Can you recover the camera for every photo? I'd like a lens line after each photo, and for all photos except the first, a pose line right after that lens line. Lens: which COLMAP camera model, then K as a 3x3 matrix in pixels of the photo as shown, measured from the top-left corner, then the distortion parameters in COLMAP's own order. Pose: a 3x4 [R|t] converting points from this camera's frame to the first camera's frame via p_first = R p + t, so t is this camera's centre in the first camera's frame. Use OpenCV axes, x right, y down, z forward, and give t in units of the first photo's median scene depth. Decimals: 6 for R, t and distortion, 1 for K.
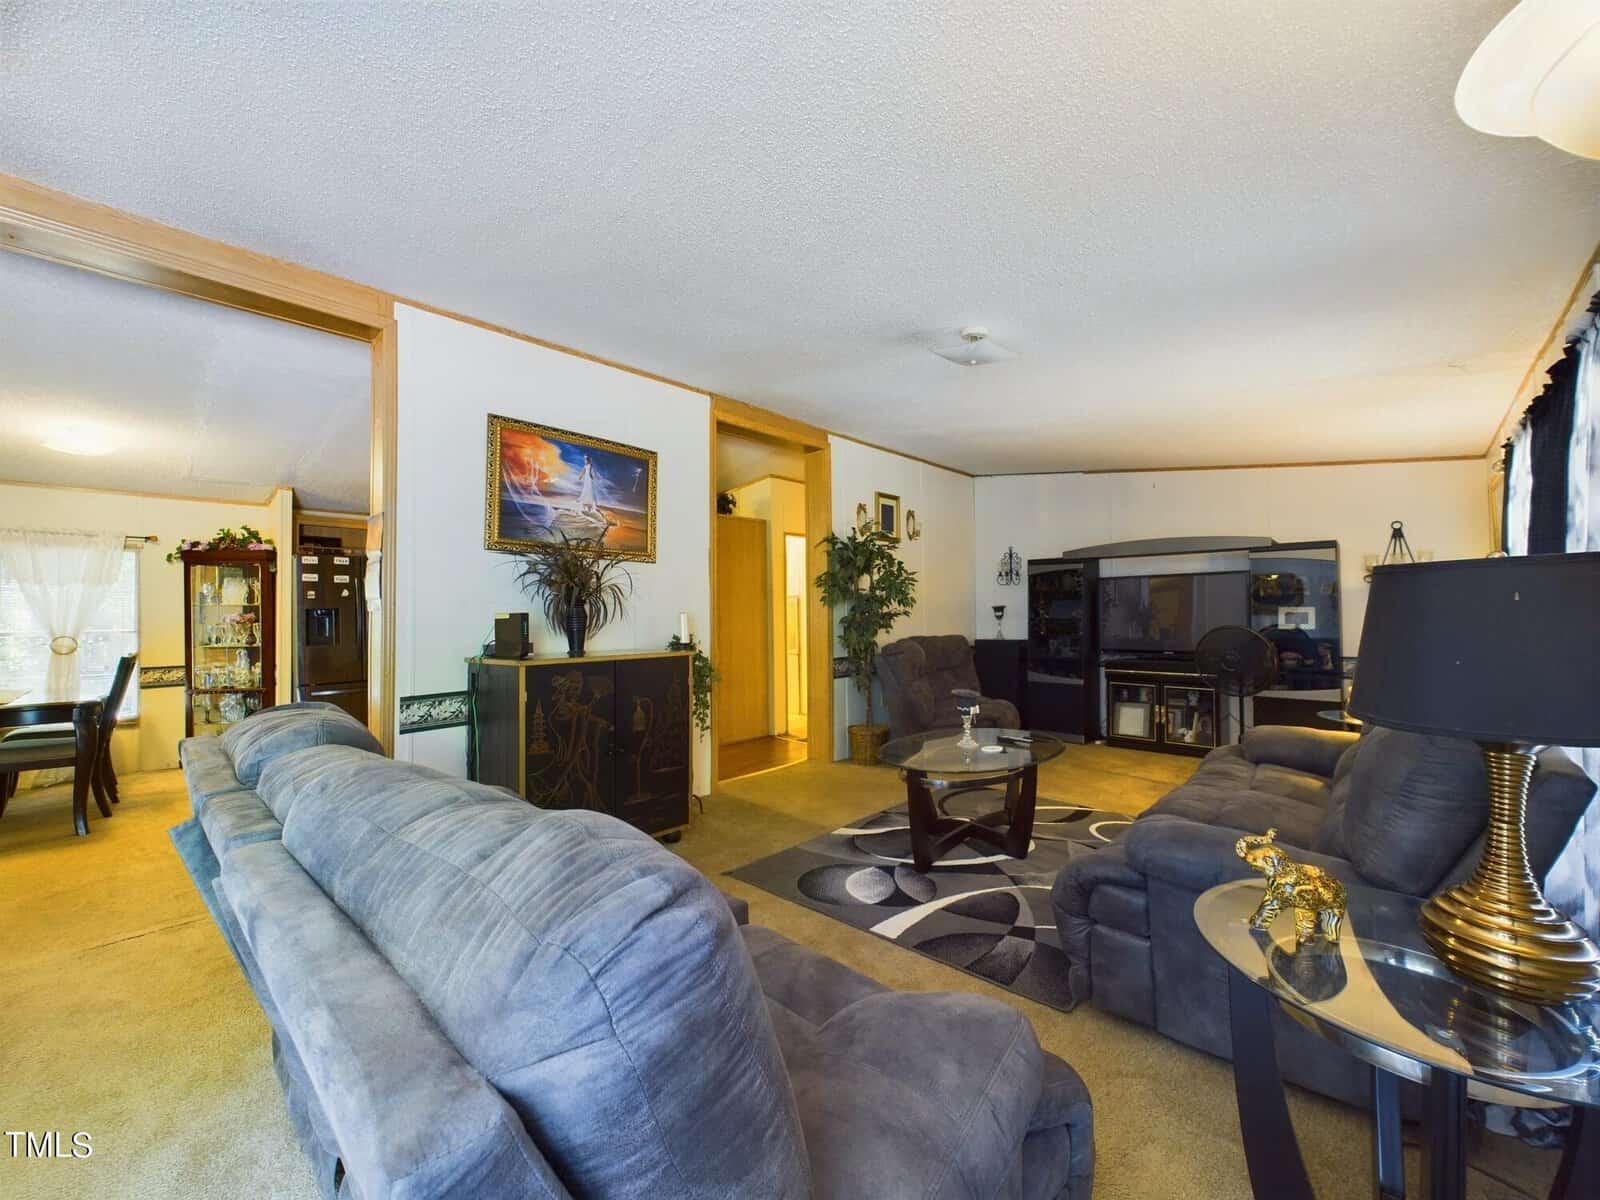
lens RADIAL K [[638.5, 0, 805.0], [0, 638.5, 602.5], [0, 0, 1]] dist [0.000142, -0.000066]
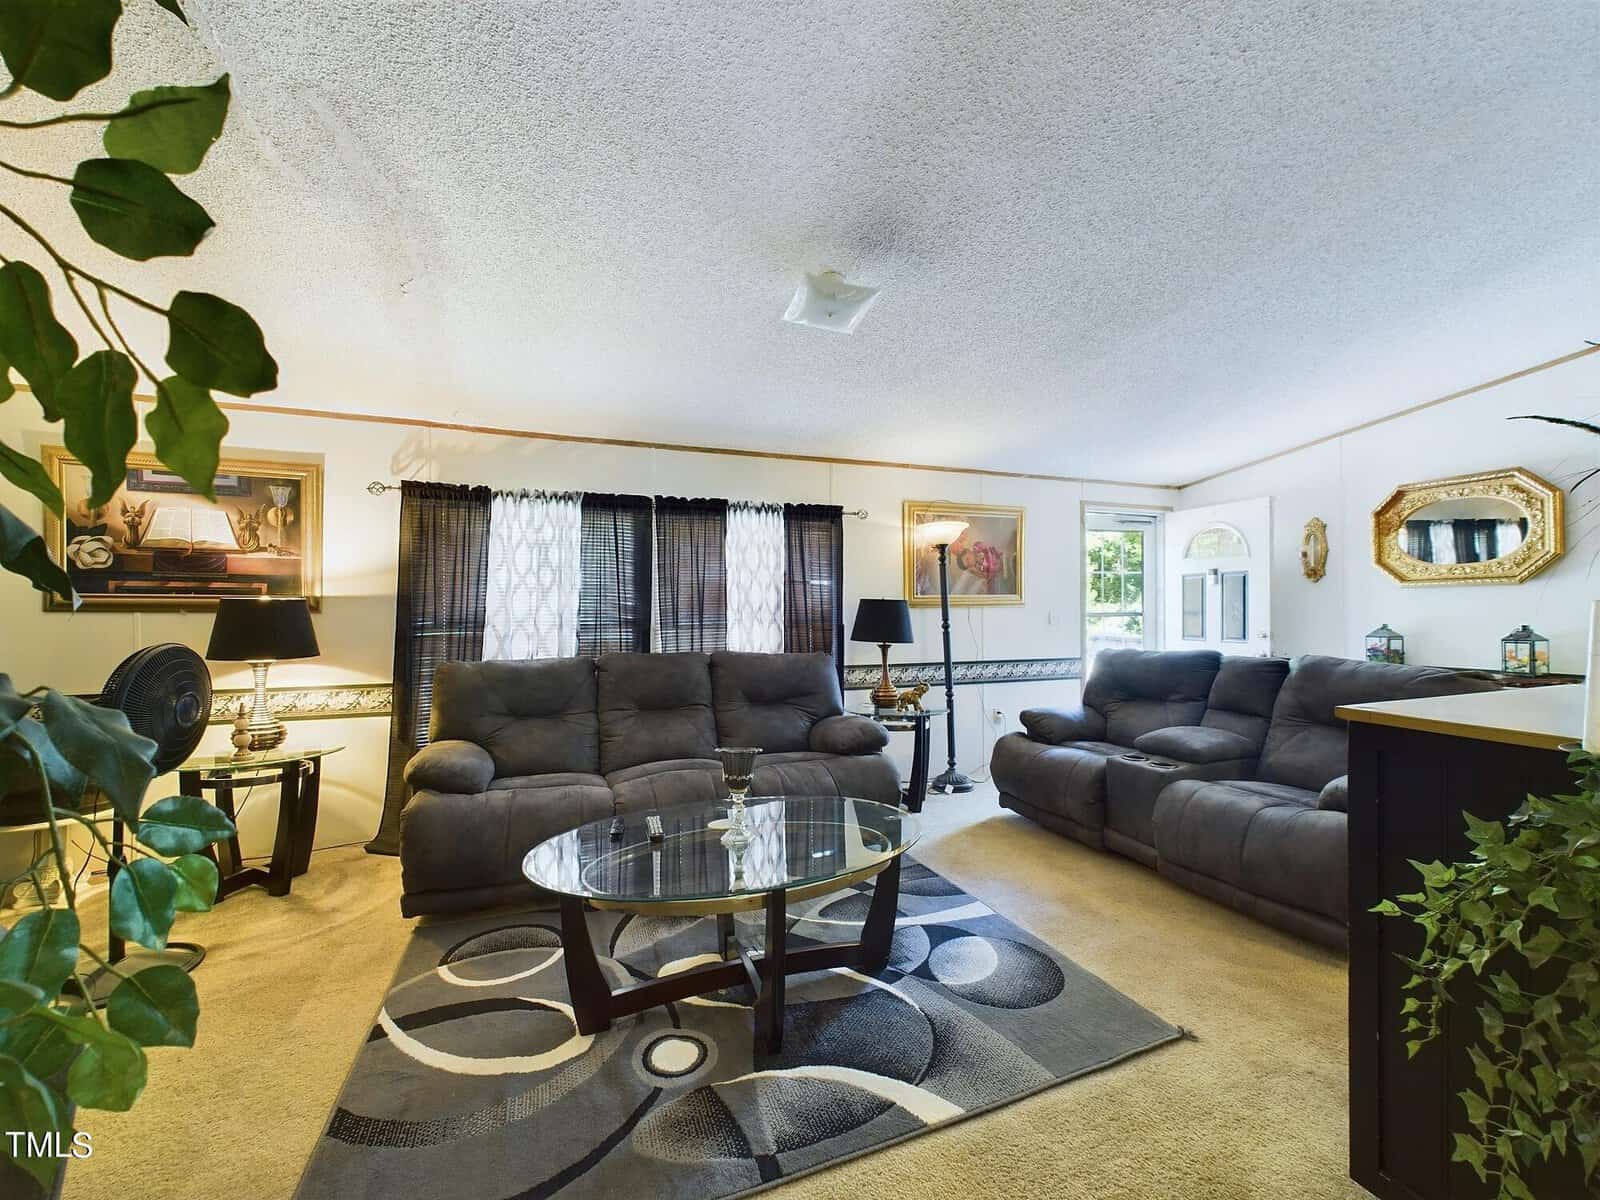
lens RADIAL K [[638.5, 0, 797.6], [0, 638.5, 605.9], [0, 0, 1]] dist [0.000142, -0.000066]
pose [[-0.896696, 0.018983, 0.442240, -0.066460], [0.005474, 0.999479, -0.031803, 0.031821], [-0.442614, -0.026097, -0.896333, 1.707936]]
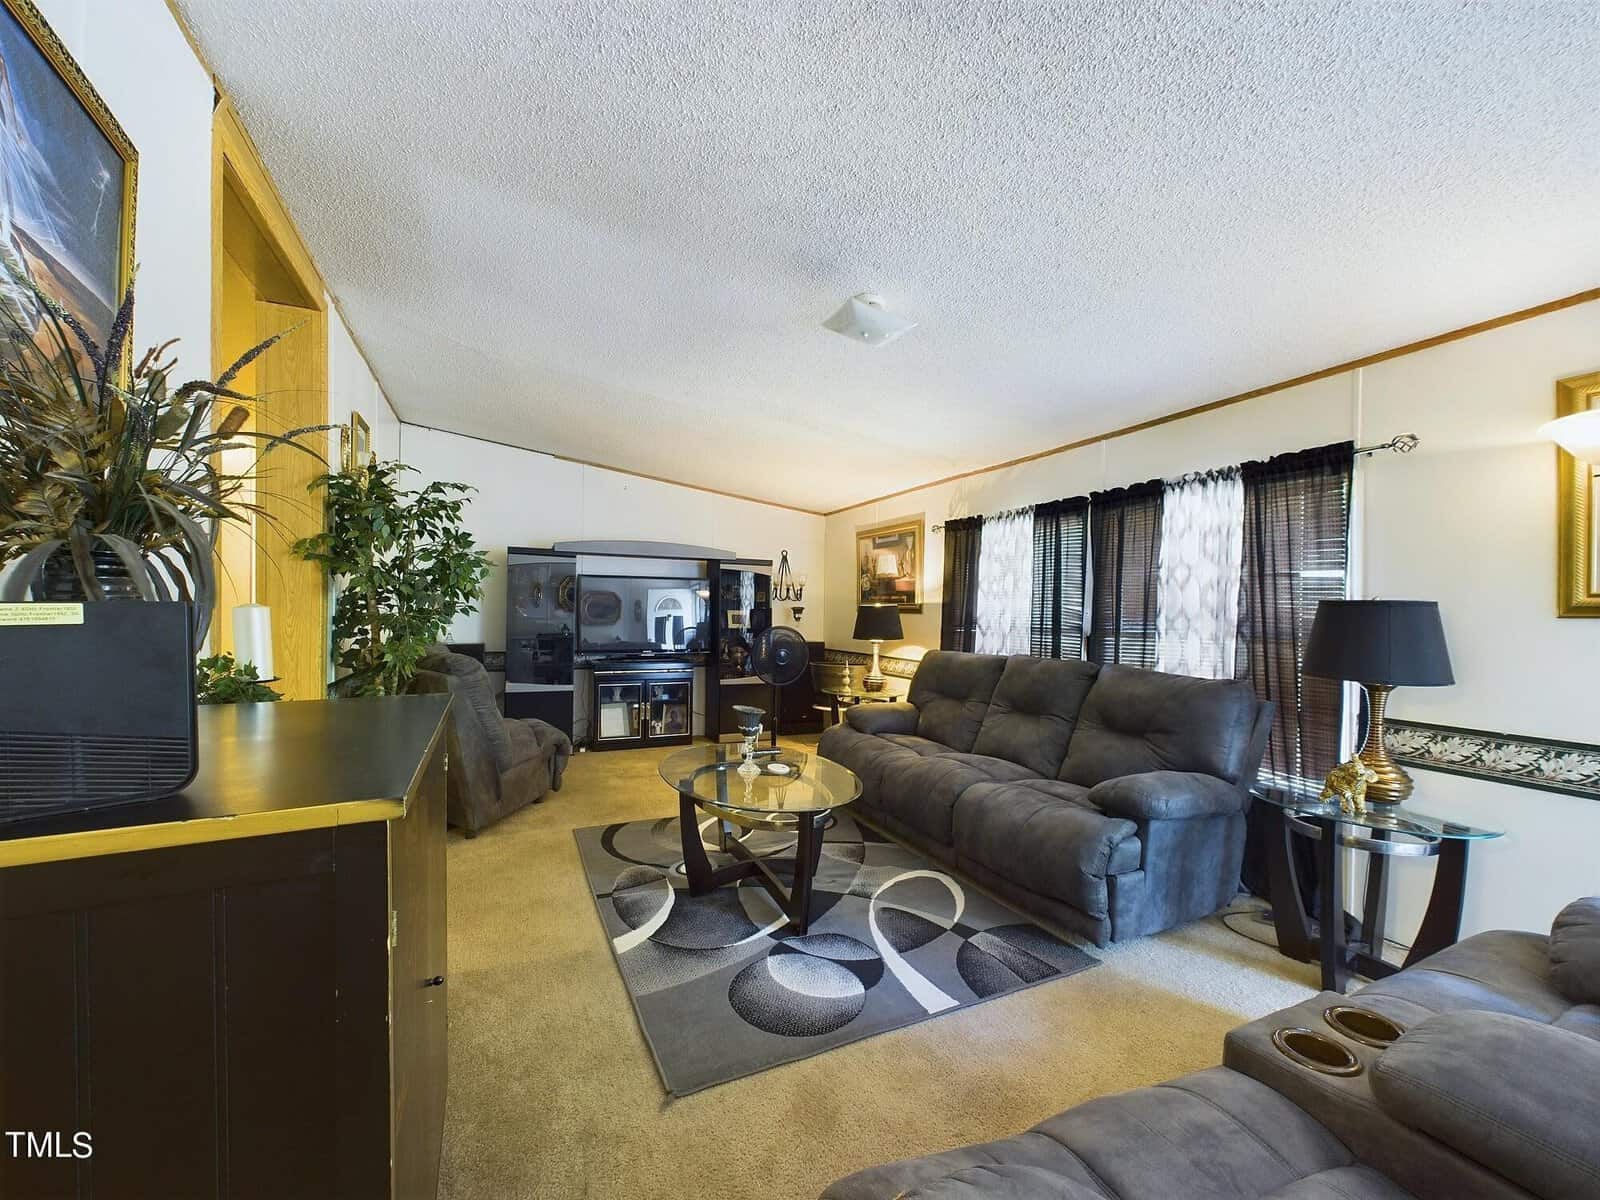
lens RADIAL K [[638.5, 0, 797.4], [0, 638.5, 606.6], [0, 0, 1]] dist [0.000142, -0.000066]
pose [[0.376227, 0.025065, 0.926188, -0.581285], [-0.036719, 0.999252, -0.012126, 0.016751], [-0.925800, -0.029446, 0.376866, 0.707986]]
